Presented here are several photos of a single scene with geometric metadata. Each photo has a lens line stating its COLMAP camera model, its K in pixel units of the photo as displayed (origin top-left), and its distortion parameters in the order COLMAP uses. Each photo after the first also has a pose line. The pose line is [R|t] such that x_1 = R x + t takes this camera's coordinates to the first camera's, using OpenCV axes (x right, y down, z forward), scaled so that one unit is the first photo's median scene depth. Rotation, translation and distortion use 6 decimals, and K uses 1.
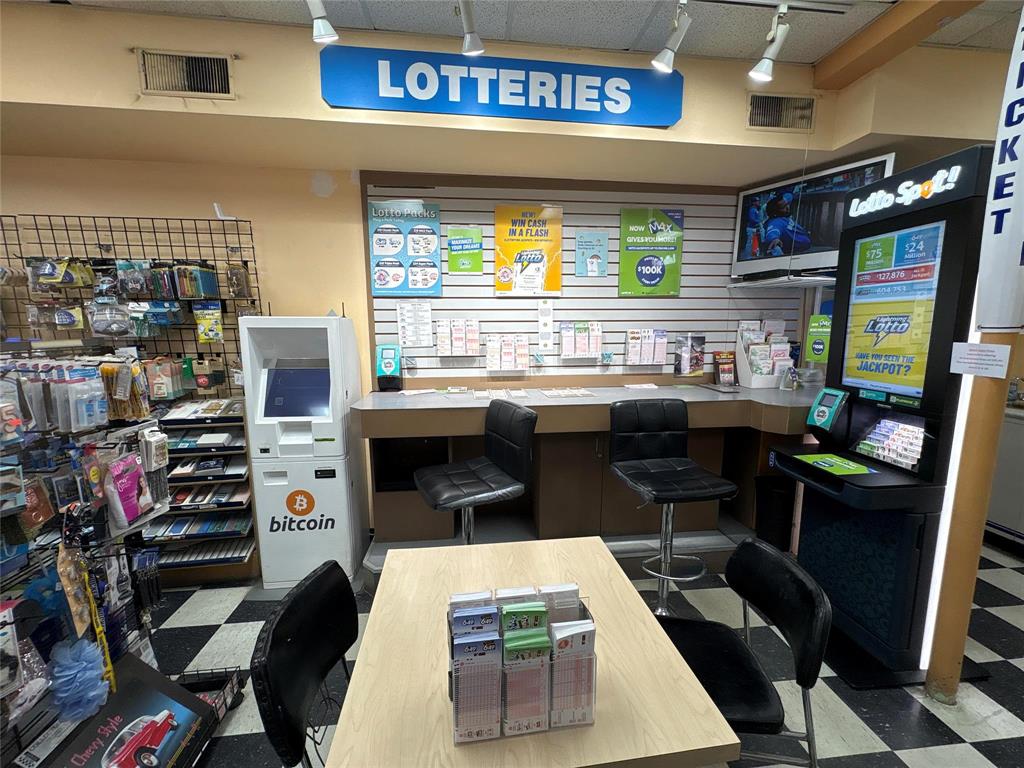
lens RADIAL K [[407.0, 0, 513.2], [0, 407.0, 384.9], [0, 0, 1]] dist [0.000371, -0.000011]
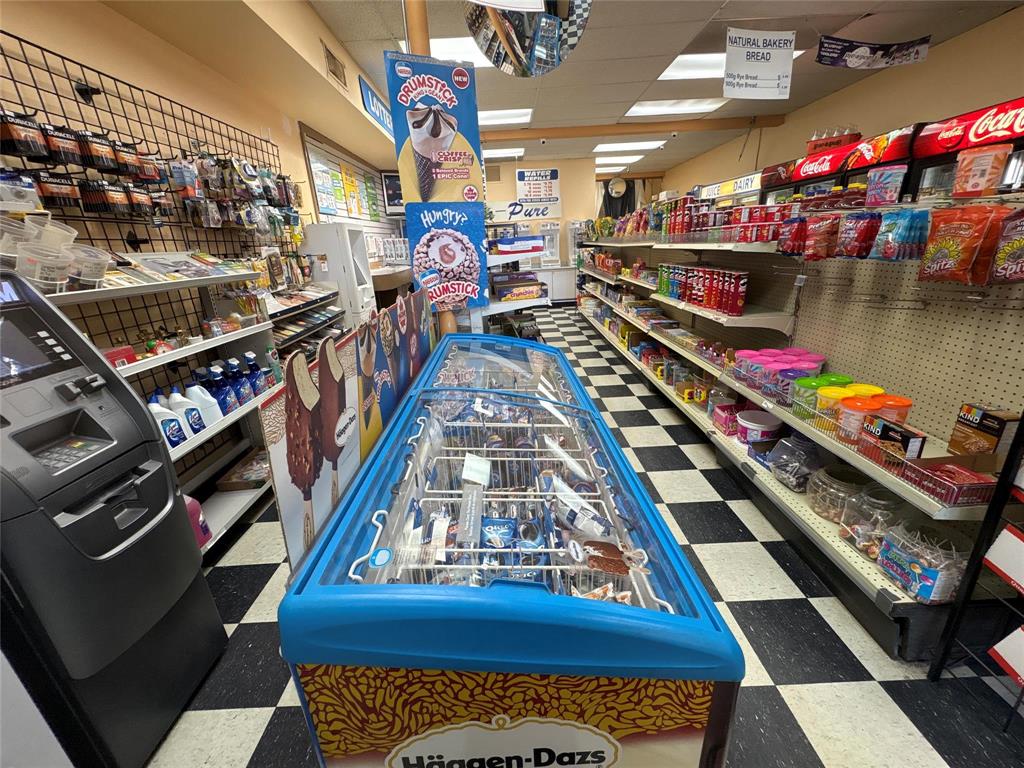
lens RADIAL K [[407.0, 0, 509.9], [0, 407.0, 382.6], [0, 0, 1]] dist [0.000371, -0.000011]
pose [[0.094554, -0.329210, 0.939511, -2.142858], [0.200023, 0.930776, 0.306019, 0.057685], [-0.975218, 0.158988, 0.153858, 0.192671]]
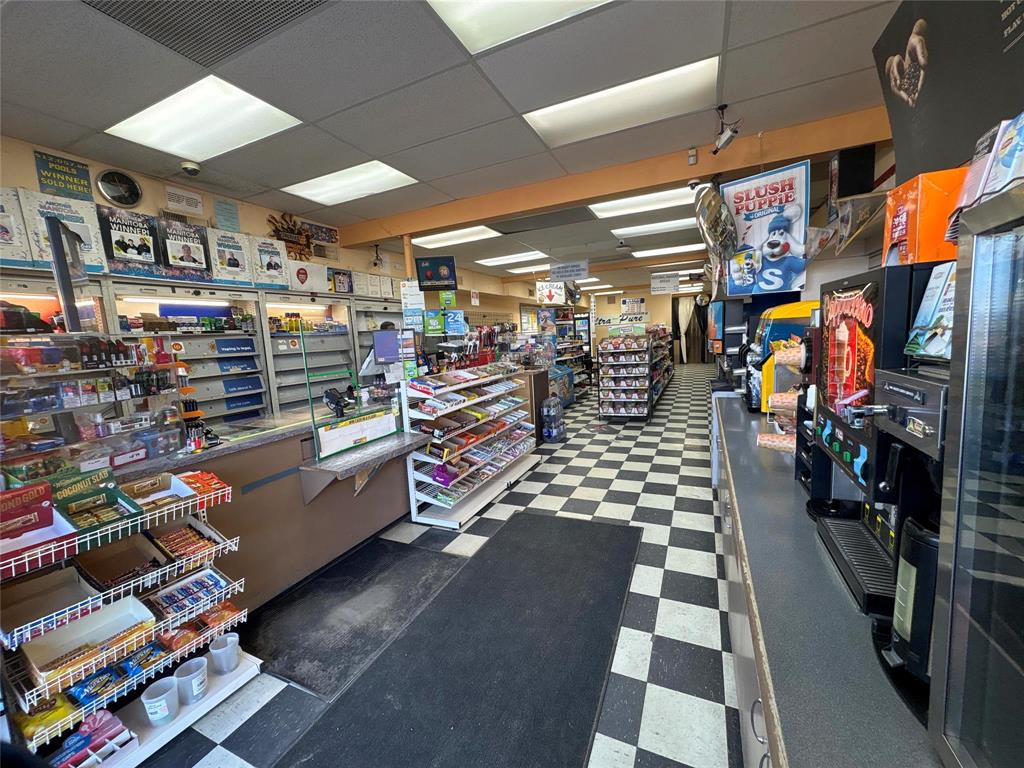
lens RADIAL K [[407.0, 0, 511.2], [0, 407.0, 384.3], [0, 0, 1]] dist [0.000371, -0.000011]
pose [[0.509277, -0.131918, 0.850432, -4.752864], [0.185066, 0.981850, 0.041478, 0.176805], [-0.840469, 0.136262, 0.524448, -1.279188]]
